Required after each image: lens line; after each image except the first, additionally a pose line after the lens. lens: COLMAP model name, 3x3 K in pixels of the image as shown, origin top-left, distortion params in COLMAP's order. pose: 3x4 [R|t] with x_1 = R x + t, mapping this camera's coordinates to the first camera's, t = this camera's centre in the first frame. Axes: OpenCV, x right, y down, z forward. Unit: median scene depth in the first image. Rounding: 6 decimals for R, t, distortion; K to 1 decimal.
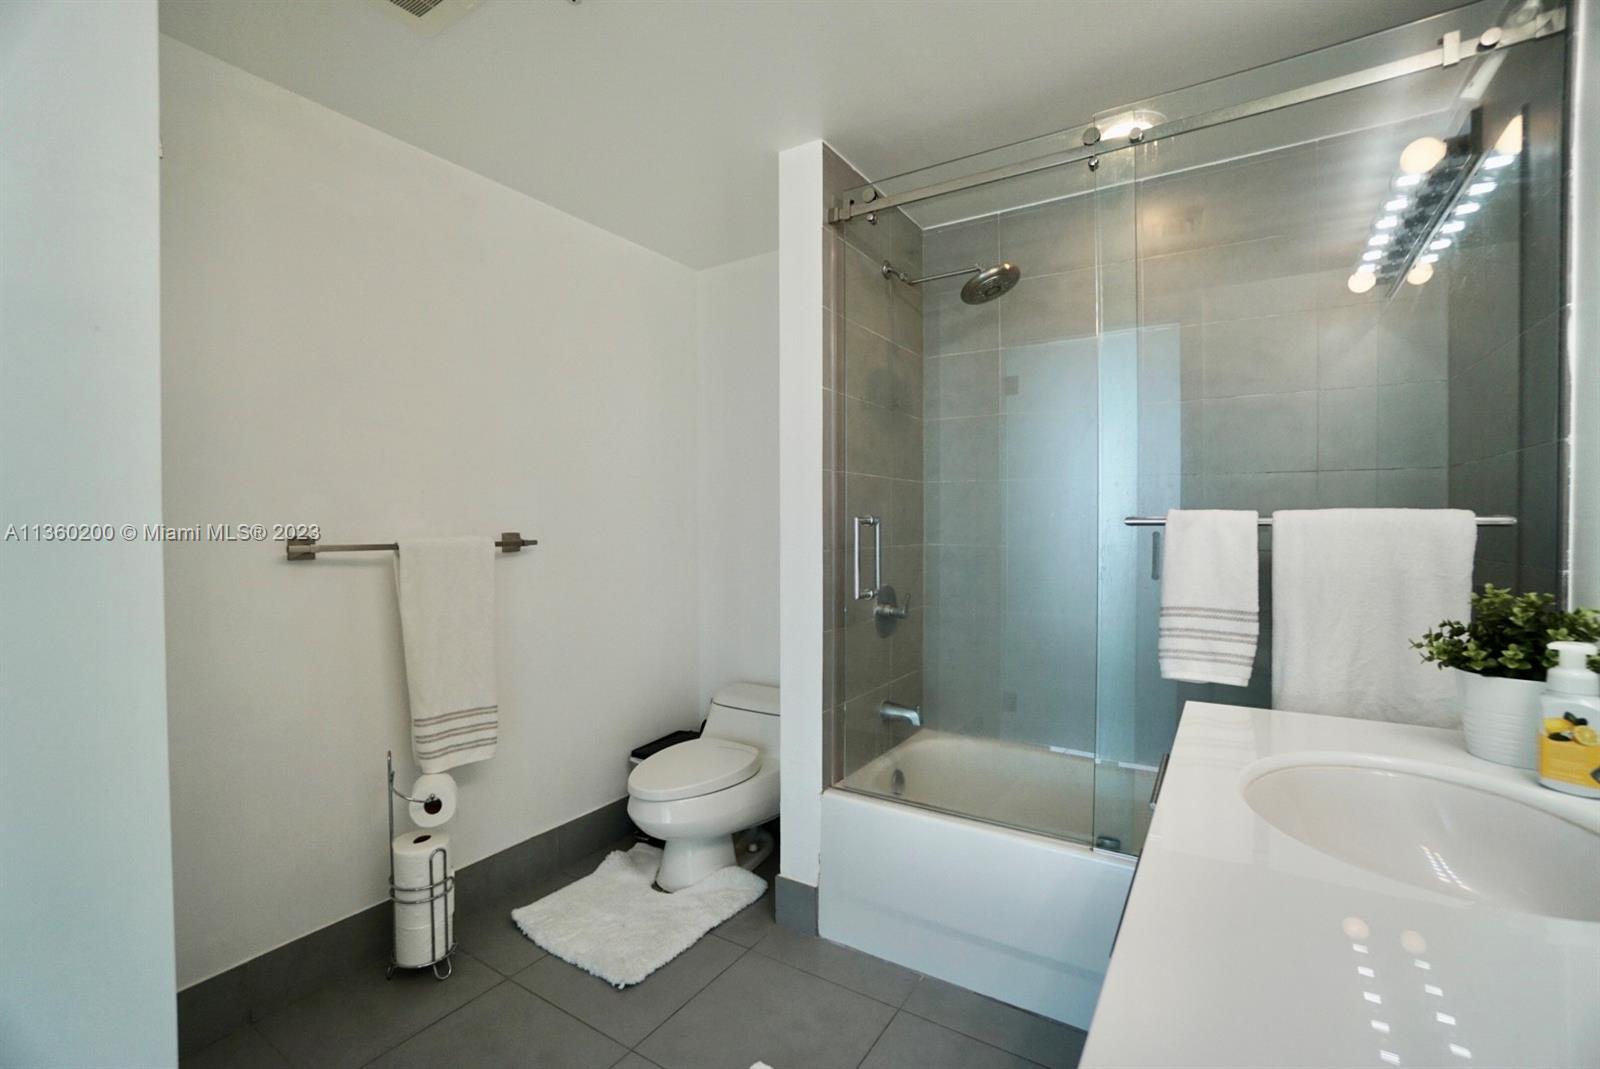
lens RADIAL K [[691.2, 0, 796.8], [0, 691.2, 540.9], [0, 0, 1]] dist [-0.027028, 0.000501]
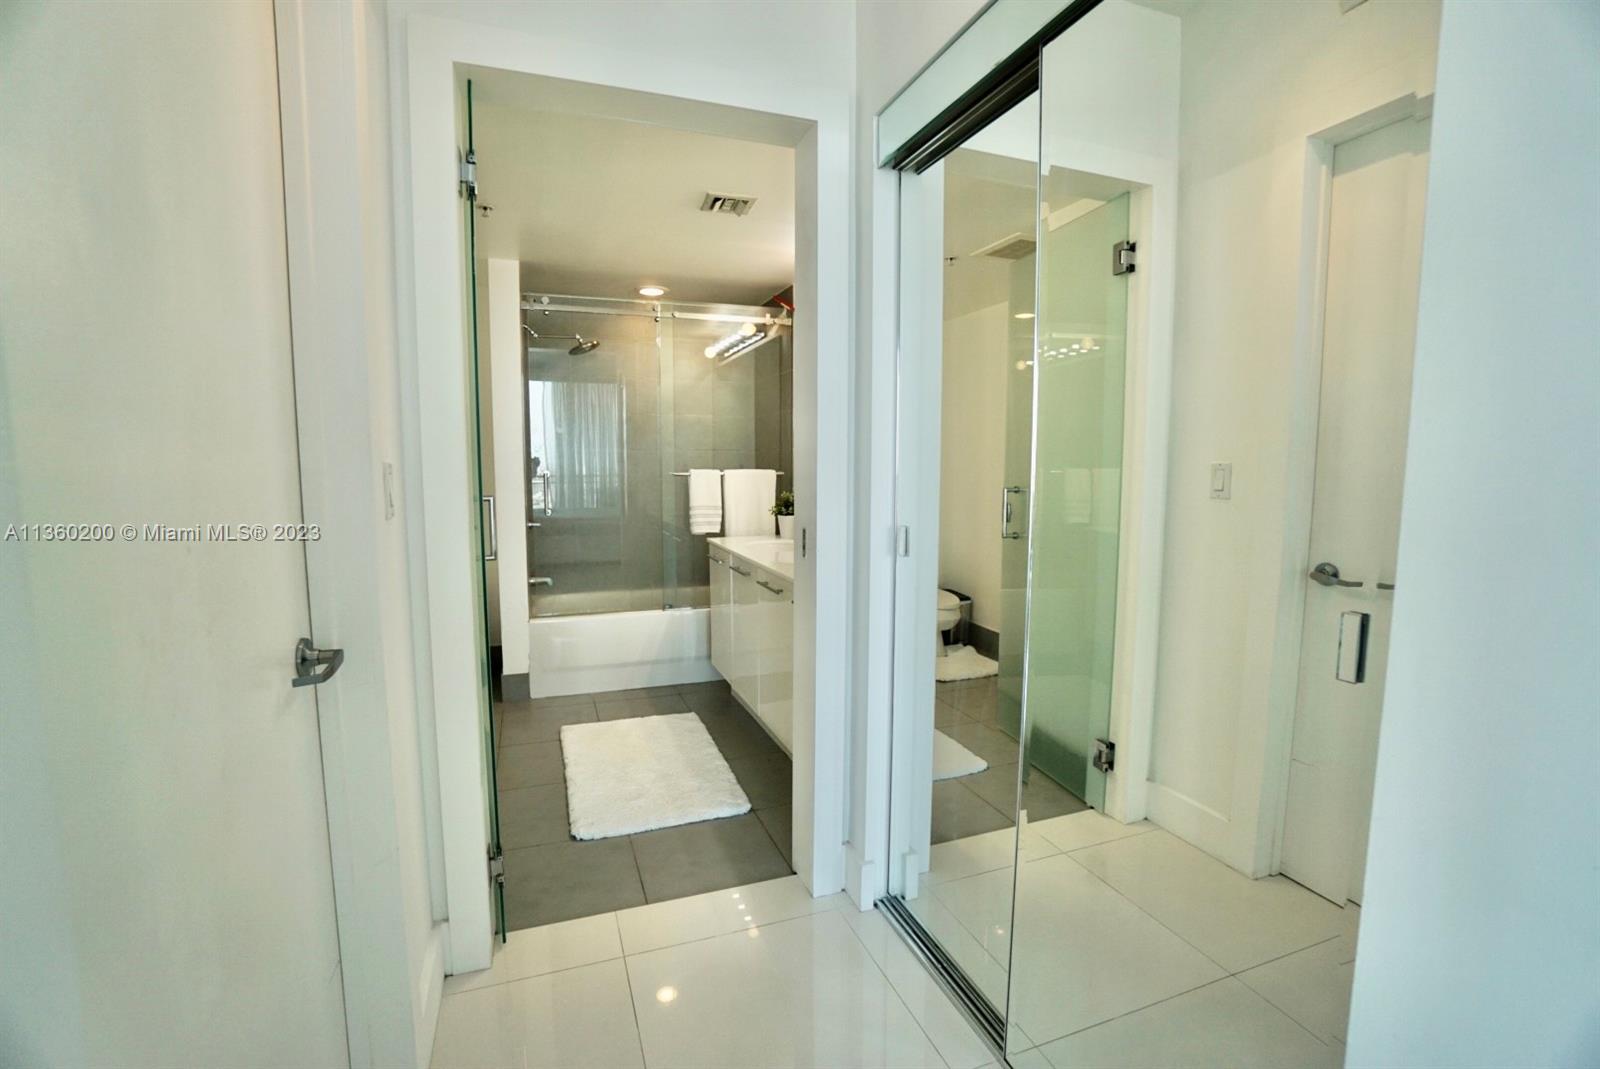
lens RADIAL K [[717.9, 0, 789.5], [0, 717.9, 531.8], [0, 0, 1]] dist [-0.057070, 0.023876]
pose [[0.608017, -0.077487, 0.790133, -1.498478], [0.014124, 0.996124, 0.086820, -0.043410], [-0.793798, -0.041628, 0.606755, -1.028569]]
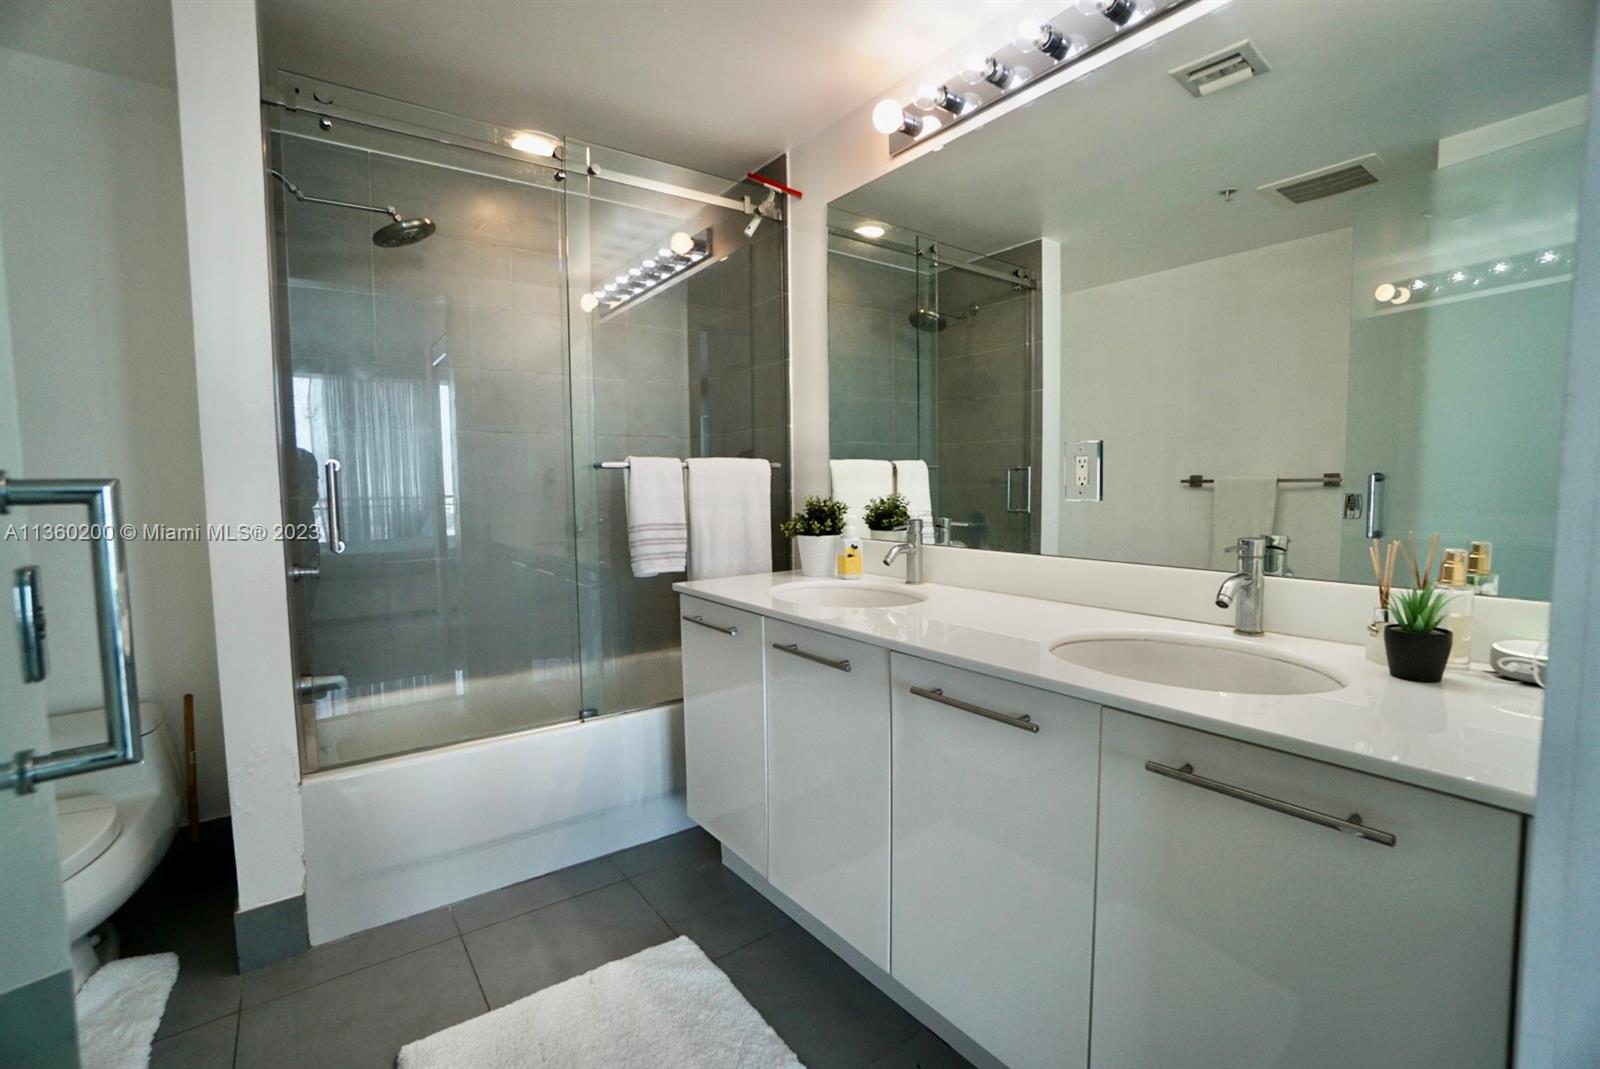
lens RADIAL K [[717.9, 0, 789.5], [0, 717.9, 531.8], [0, 0, 1]] dist [-0.057070, 0.023876]
pose [[0.372181, -0.071168, 0.925428, -0.753417], [0.035109, 0.997422, 0.062585, 0.028822], [-0.927496, 0.009198, 0.373720, 0.157281]]
